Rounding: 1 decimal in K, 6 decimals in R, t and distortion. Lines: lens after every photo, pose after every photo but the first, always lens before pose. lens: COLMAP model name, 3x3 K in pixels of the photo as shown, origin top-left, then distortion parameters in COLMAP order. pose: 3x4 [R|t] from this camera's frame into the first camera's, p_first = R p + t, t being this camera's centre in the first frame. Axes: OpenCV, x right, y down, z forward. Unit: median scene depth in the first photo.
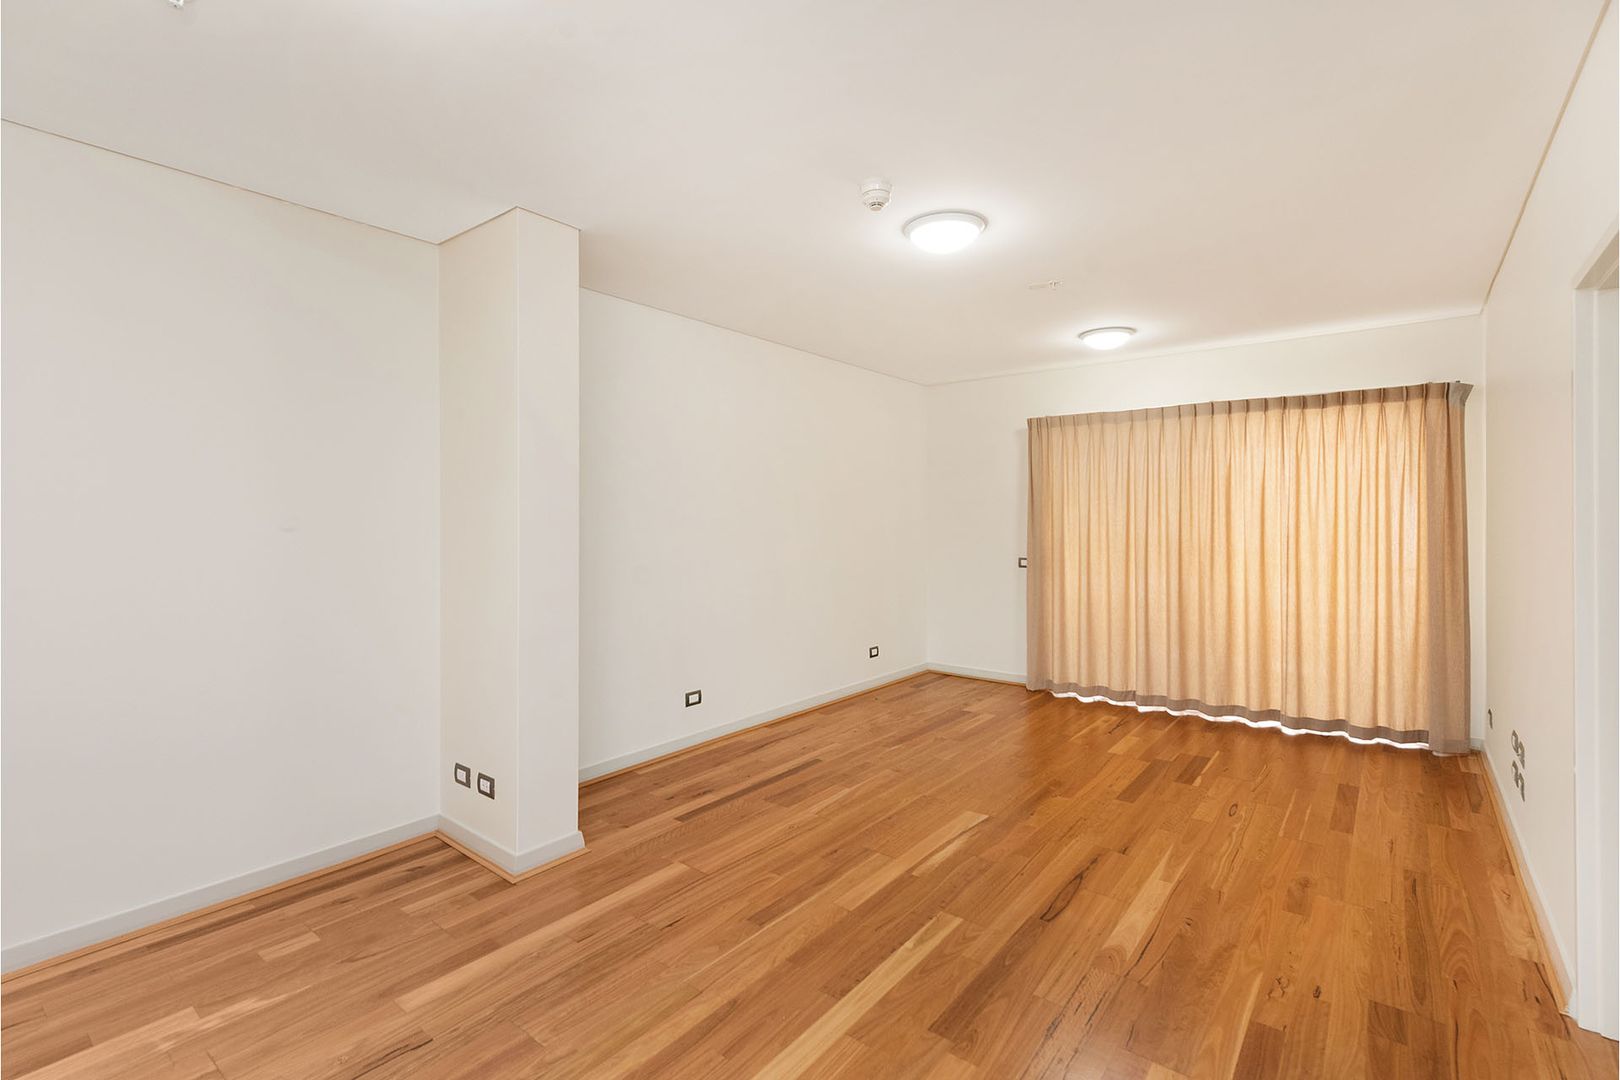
lens RADIAL K [[729.5, 0, 806.1], [0, 729.5, 519.6], [0, 0, 1]] dist [0.000256, 0.000282]
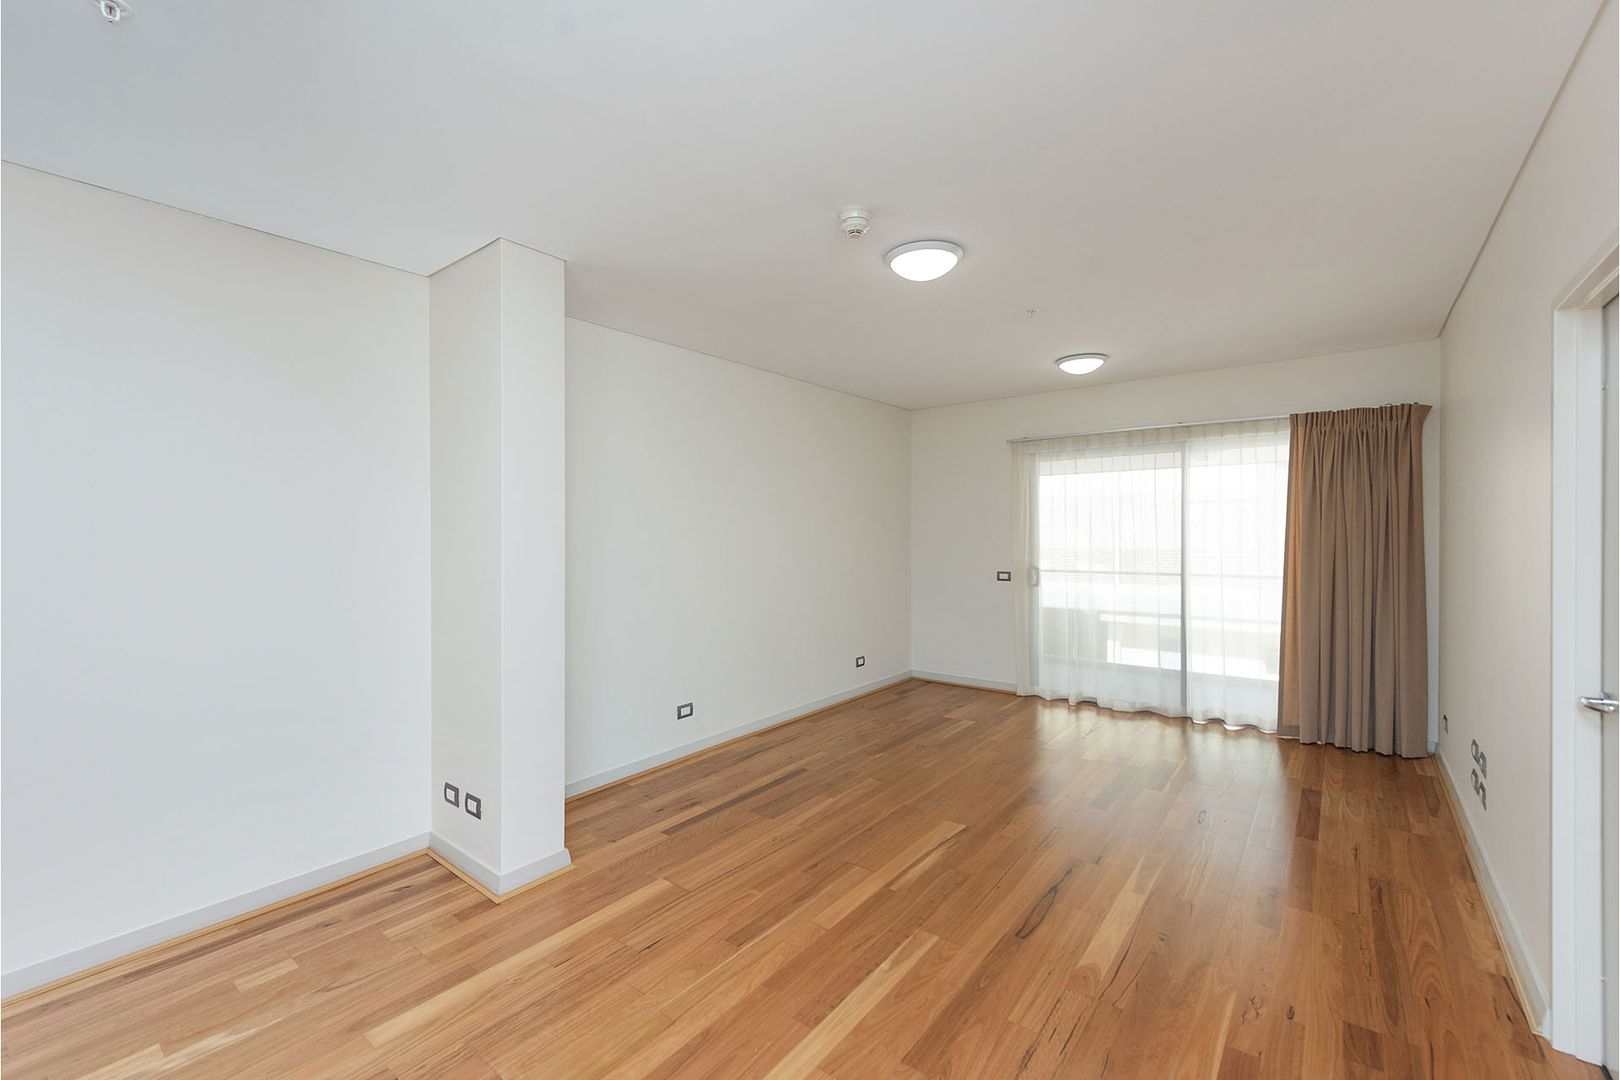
lens RADIAL K [[666.6, 0, 810.0], [0, 666.6, 540.0], [0, 0, 1]] dist [0.000758, -0.000225]
pose [[0.999938, -0.008499, 0.007204, 0.033962], [0.008416, 0.999898, 0.011513, -0.014742], [-0.007301, -0.011452, 0.999908, 0.082989]]
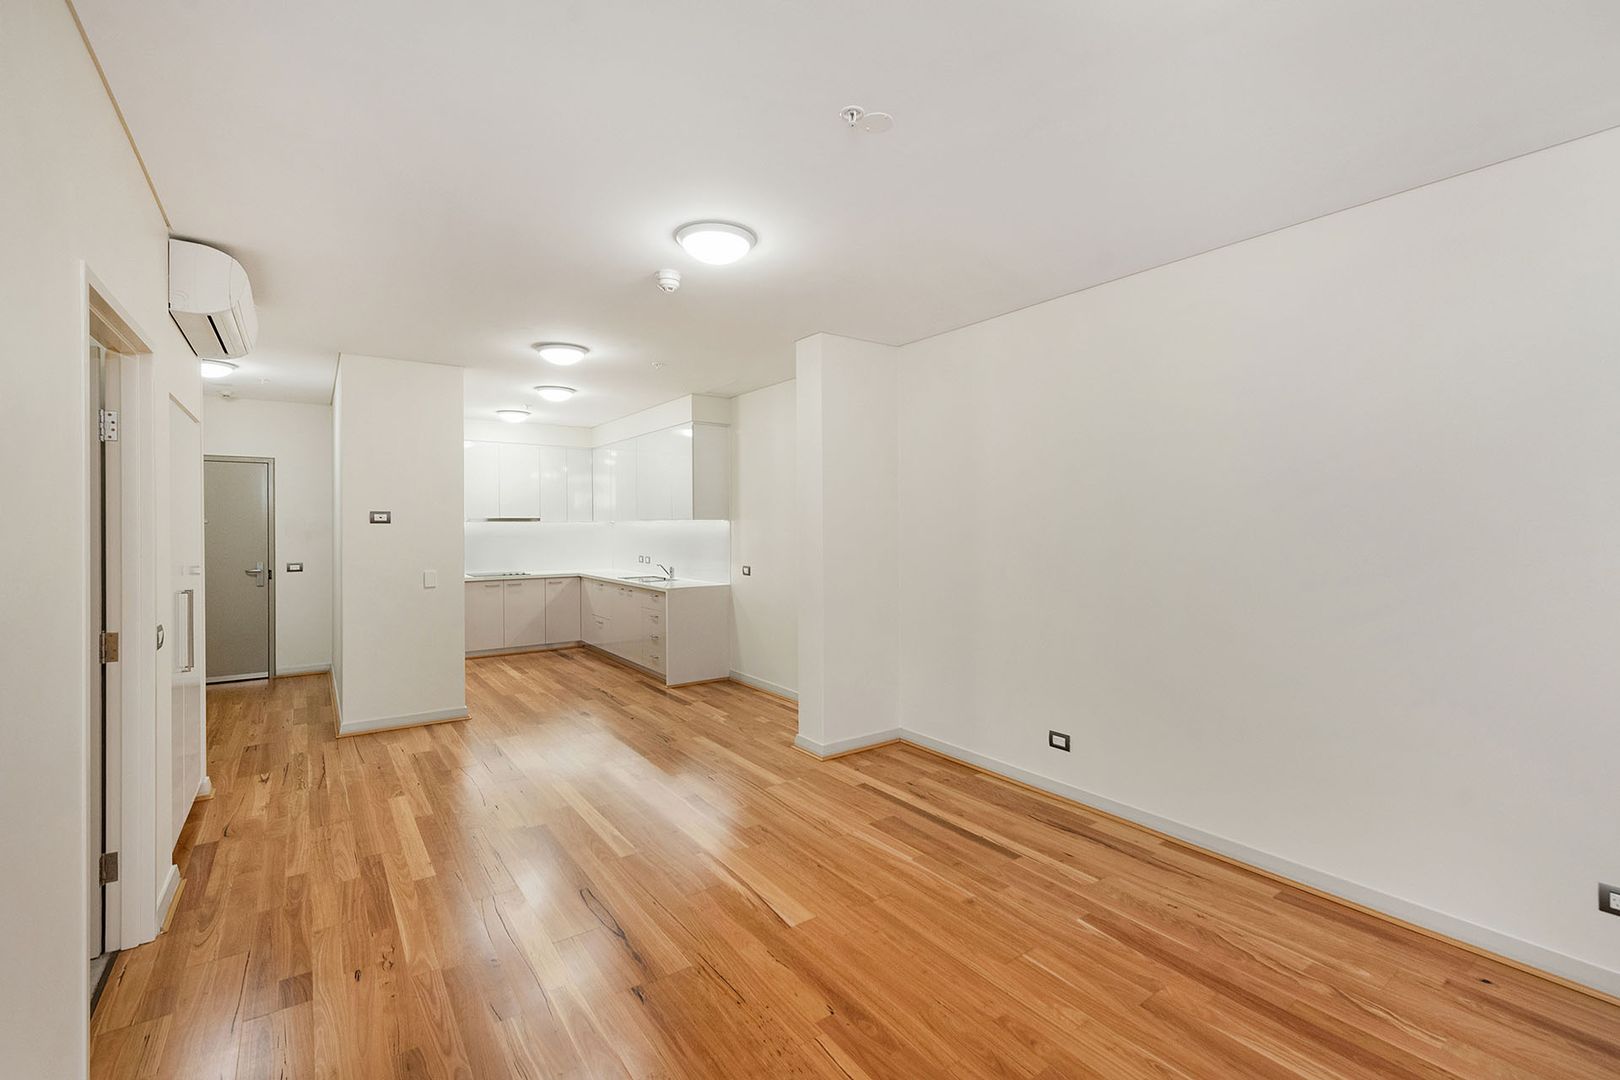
lens RADIAL K [[729.5, 0, 806.1], [0, 729.5, 519.6], [0, 0, 1]] dist [0.000256, 0.000282]
pose [[-0.286396, -0.003470, -0.958105, 1.312152], [-0.002508, 0.999993, -0.002871, -0.025547], [0.958108, 0.001581, -0.286403, 1.648061]]
